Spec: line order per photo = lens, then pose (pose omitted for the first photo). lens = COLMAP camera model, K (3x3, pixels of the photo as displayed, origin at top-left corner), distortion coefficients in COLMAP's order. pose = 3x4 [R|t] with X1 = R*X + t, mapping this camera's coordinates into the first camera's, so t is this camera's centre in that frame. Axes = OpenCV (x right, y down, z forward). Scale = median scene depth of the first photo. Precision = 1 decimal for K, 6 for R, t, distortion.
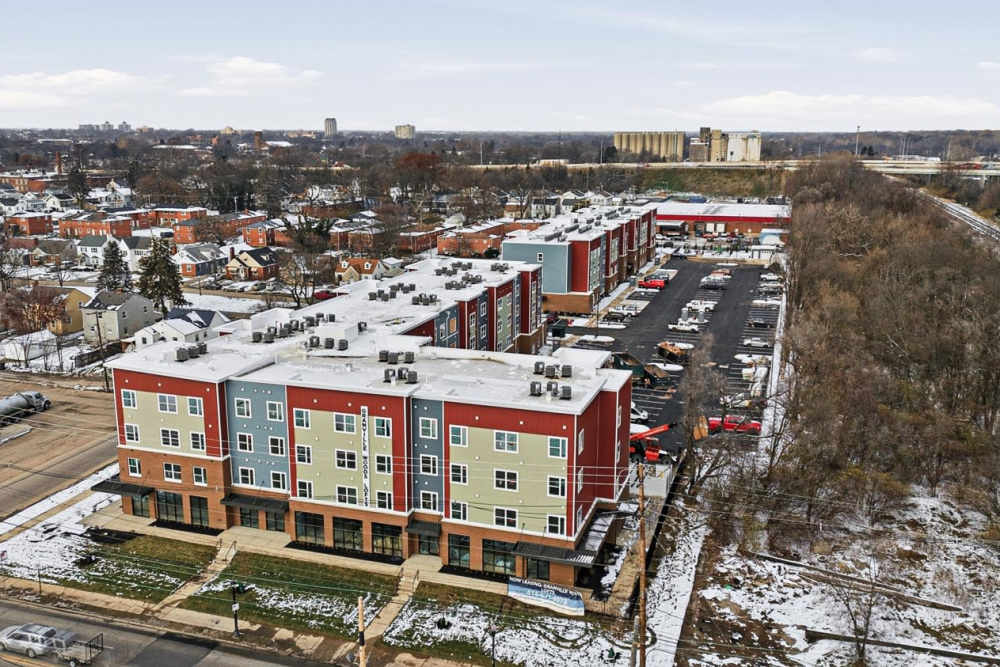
lens RADIAL K [[875.5, 0, 500.0], [0, 875.5, 333.5], [0, 0, 1]] dist [0.078019, -0.015819]
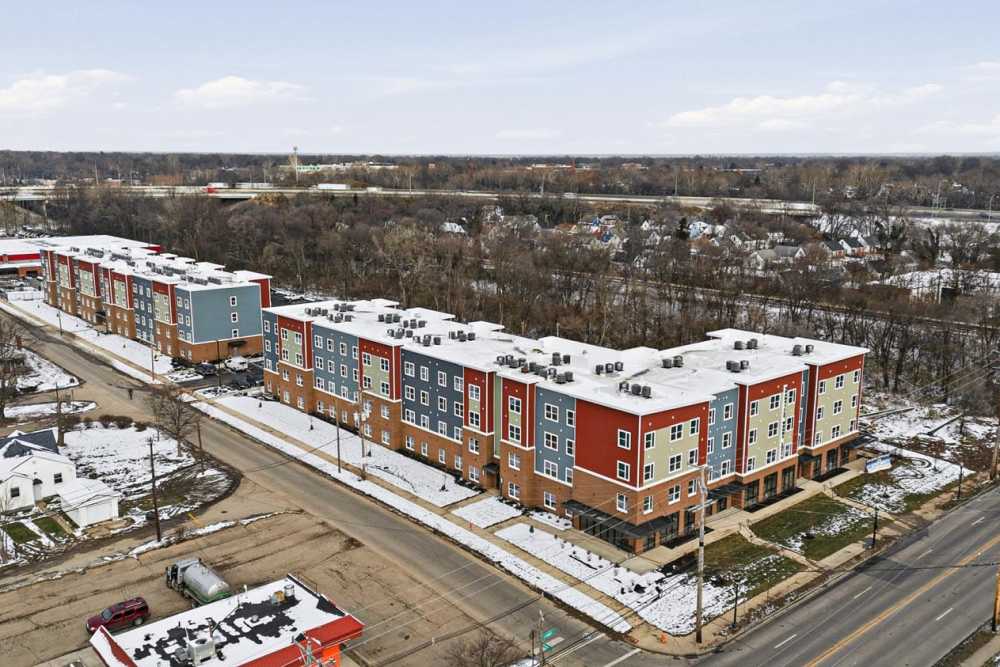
lens RADIAL K [[875.5, 0, 500.0], [0, 875.5, 333.5], [0, 0, 1]] dist [0.078019, -0.015819]
pose [[0.486049, -0.160785, 0.859014, -1.519933], [0.180446, 0.980213, 0.081370, -0.185864], [-0.855100, 0.115456, 0.505444, 0.661716]]
